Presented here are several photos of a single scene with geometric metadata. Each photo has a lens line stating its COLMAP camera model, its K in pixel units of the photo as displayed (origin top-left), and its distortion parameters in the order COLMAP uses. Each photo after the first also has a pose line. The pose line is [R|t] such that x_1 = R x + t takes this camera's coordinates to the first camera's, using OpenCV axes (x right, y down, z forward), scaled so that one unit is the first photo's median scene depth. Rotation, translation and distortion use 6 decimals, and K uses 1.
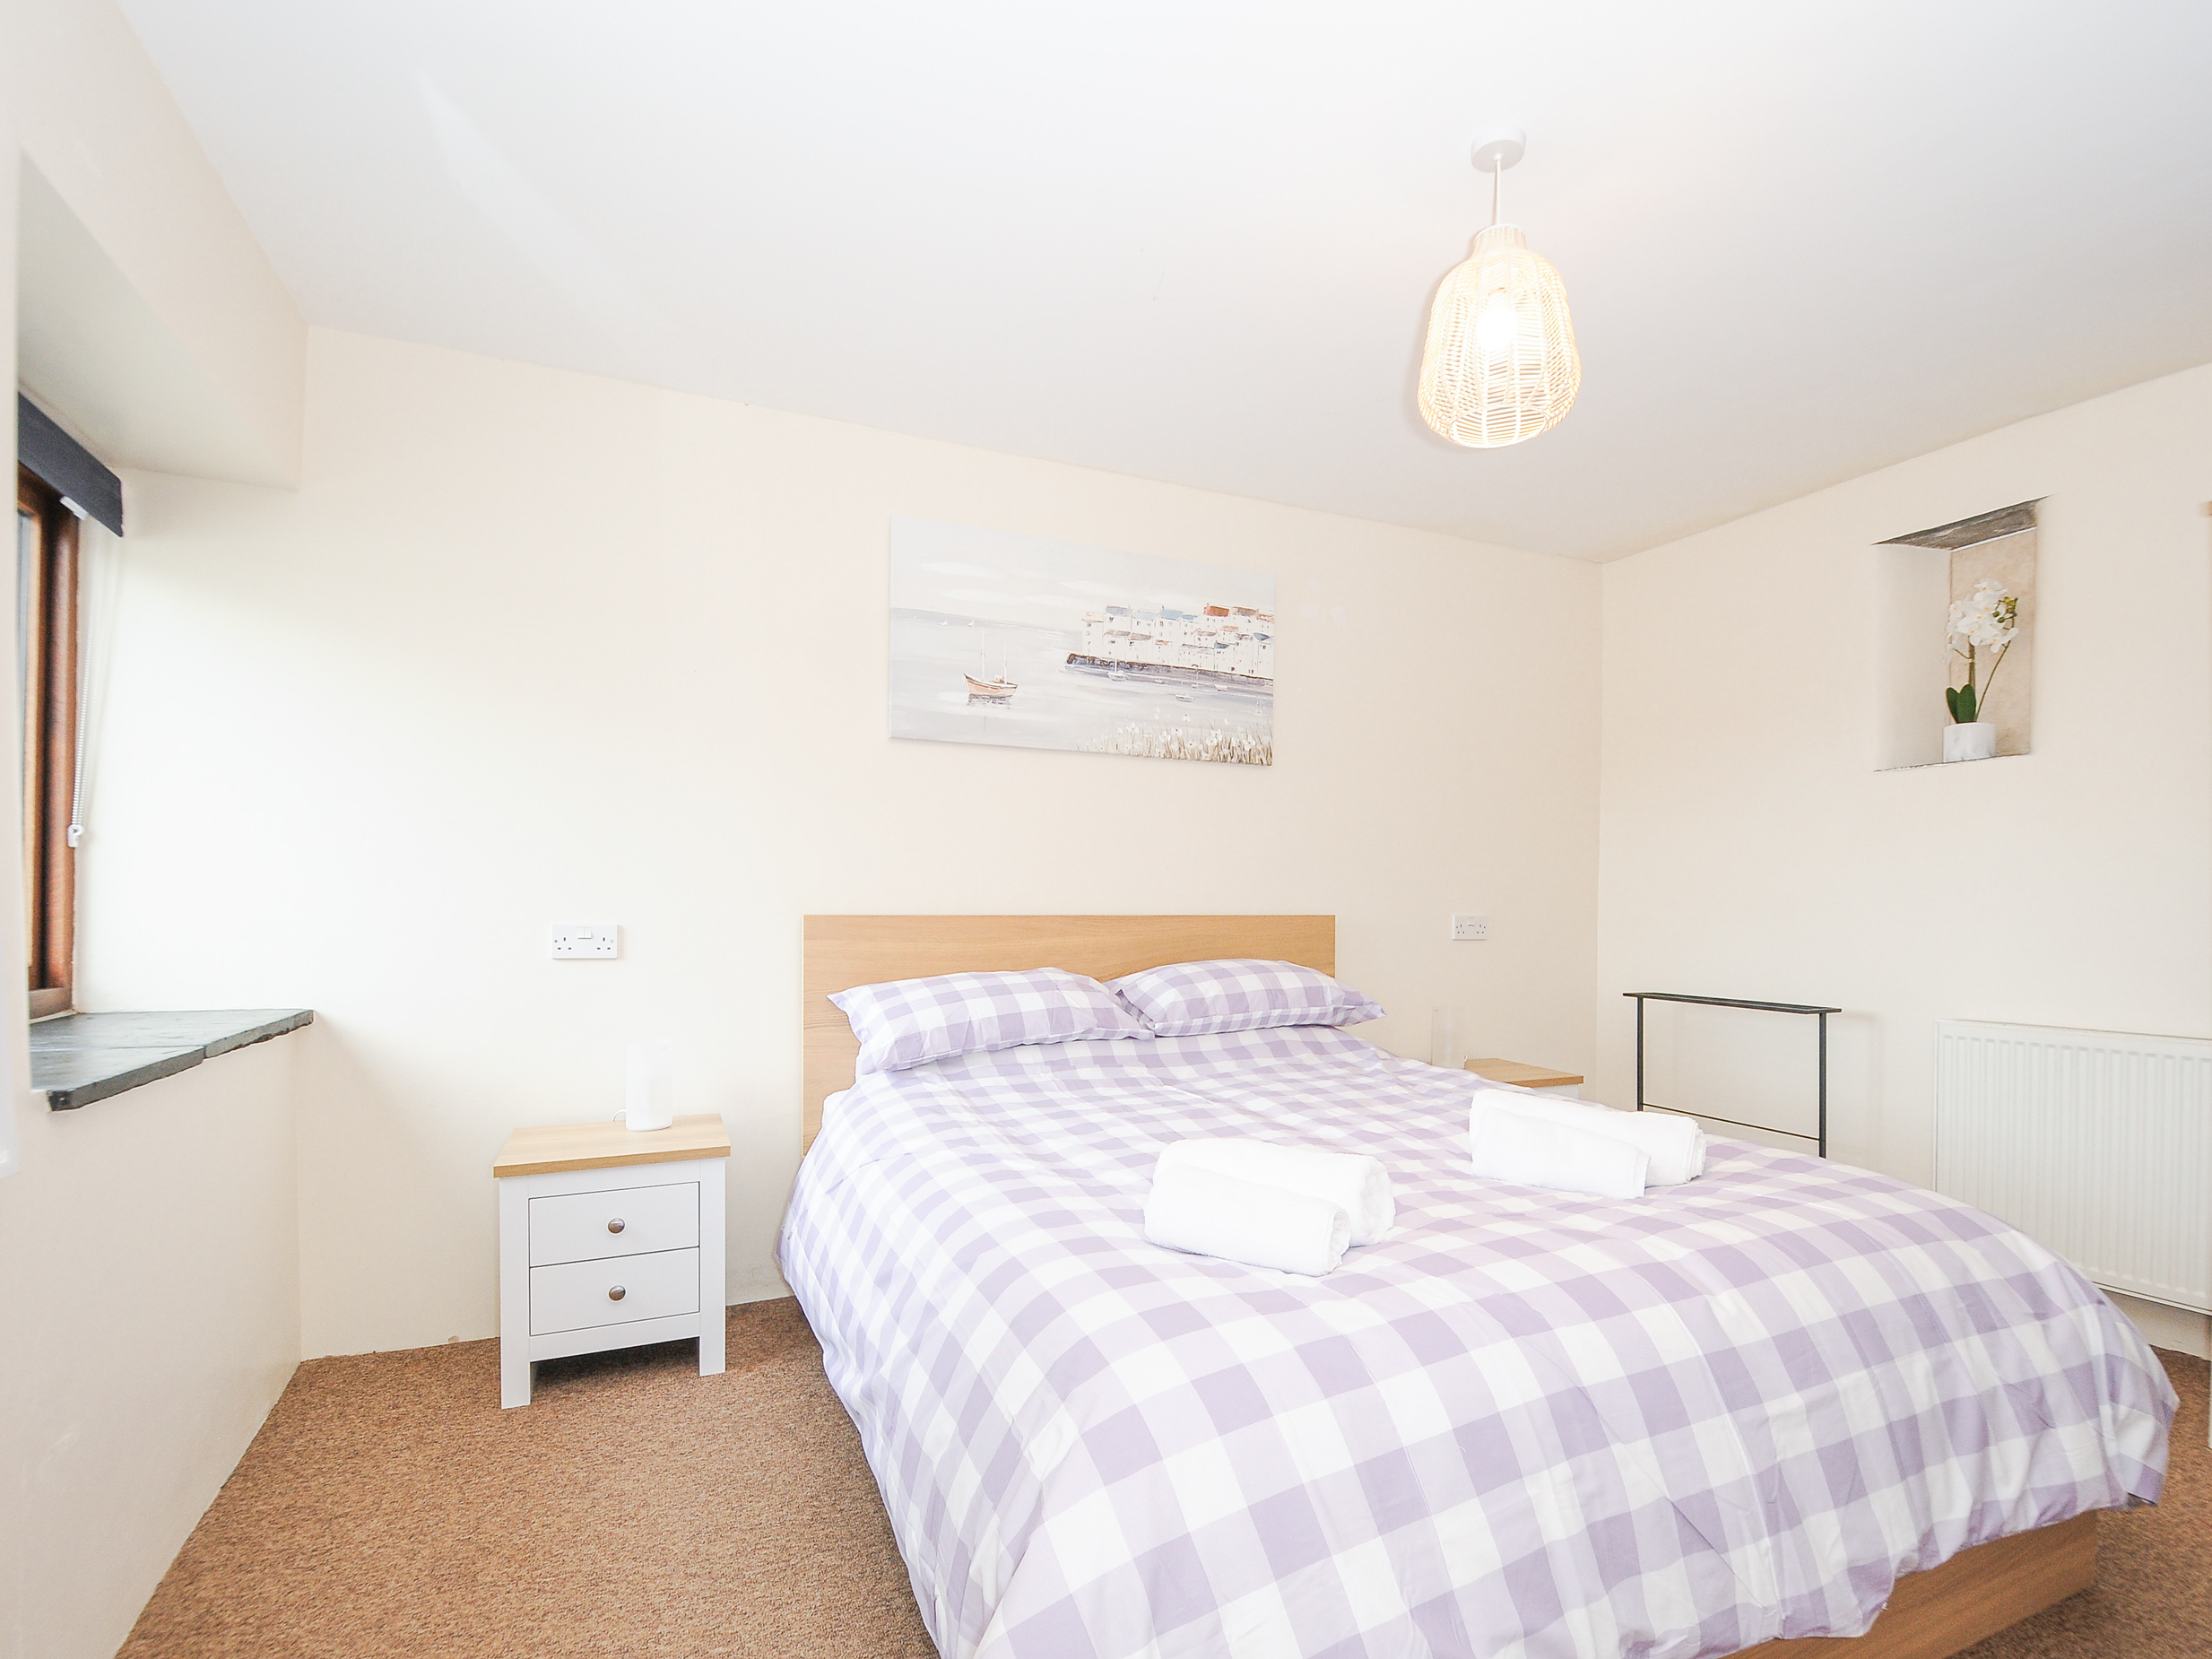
lens RADIAL K [[1107.4, 0, 1107.5], [0, 1107.4, 839.2], [0, 0, 1]] dist [-0.004461, -0.001036]
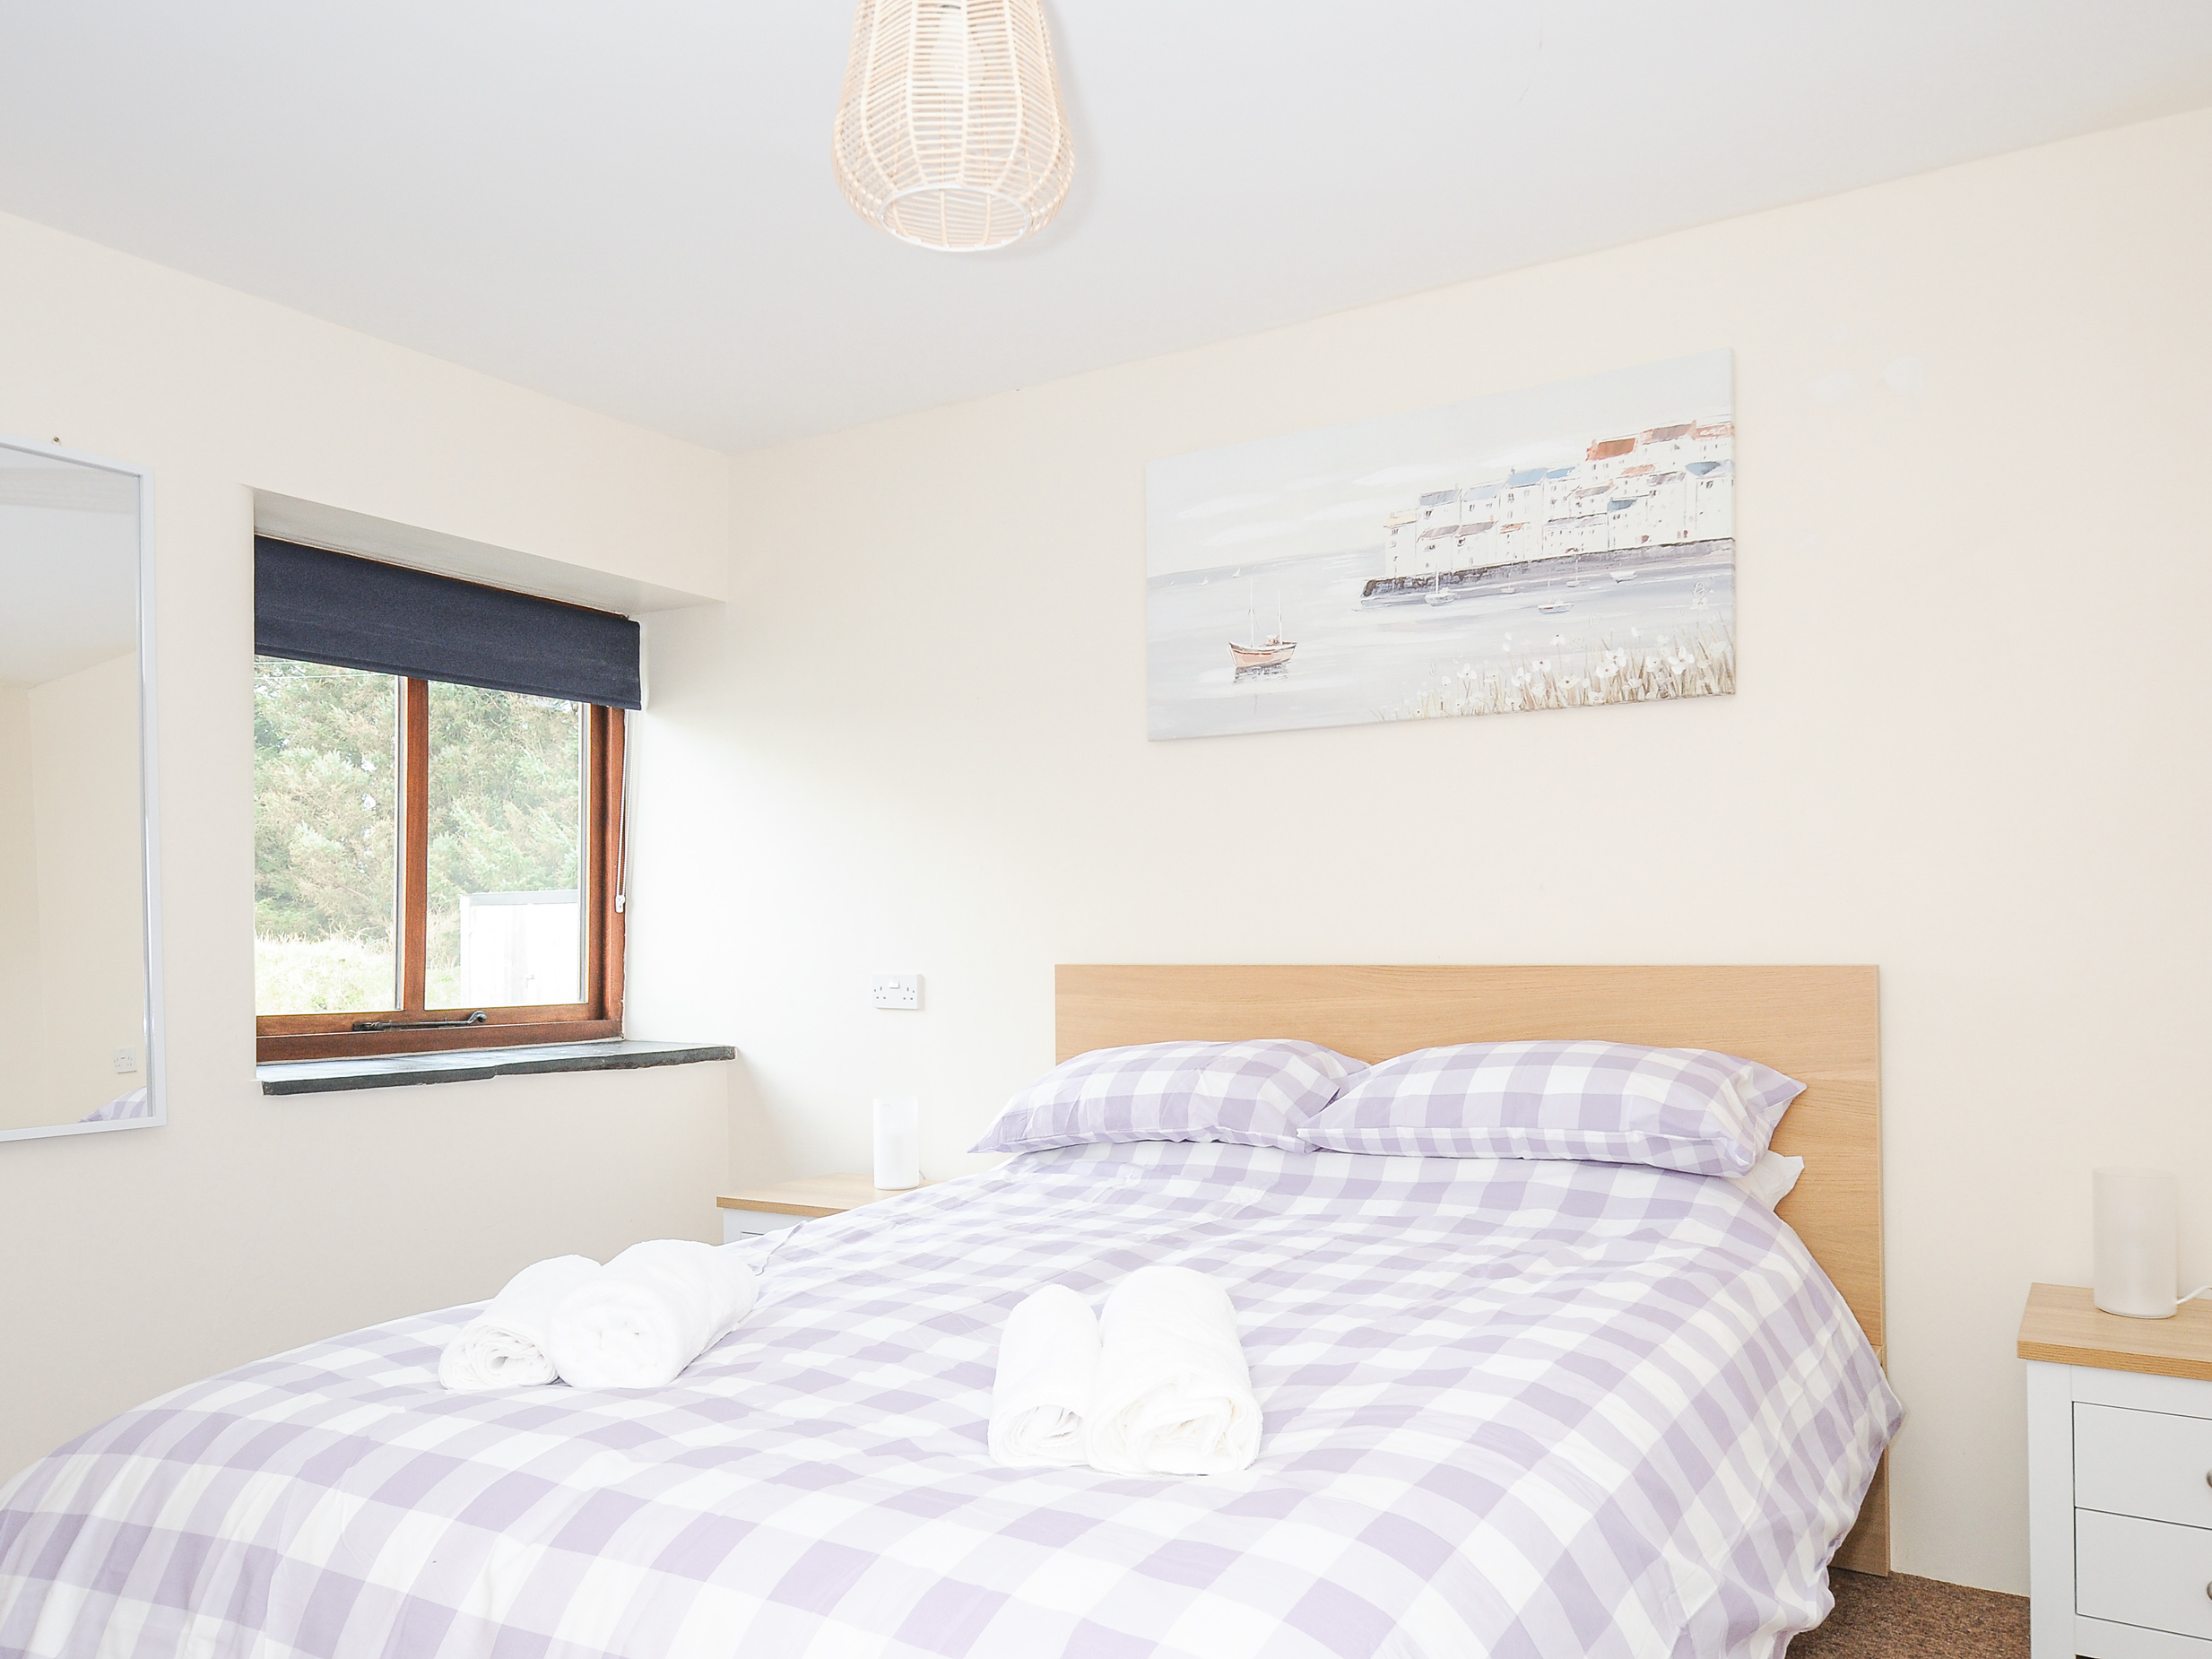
lens RADIAL K [[1547.8, 0, 1101.8], [0, 1547.8, 823.7], [0, 0, 1]] dist [0.011548, 0.003176]
pose [[0.549348, -0.071745, -0.832508, 0.642933], [0.063104, 0.997024, -0.044282, 0.013322], [0.833208, -0.028208, 0.552240, 0.321713]]
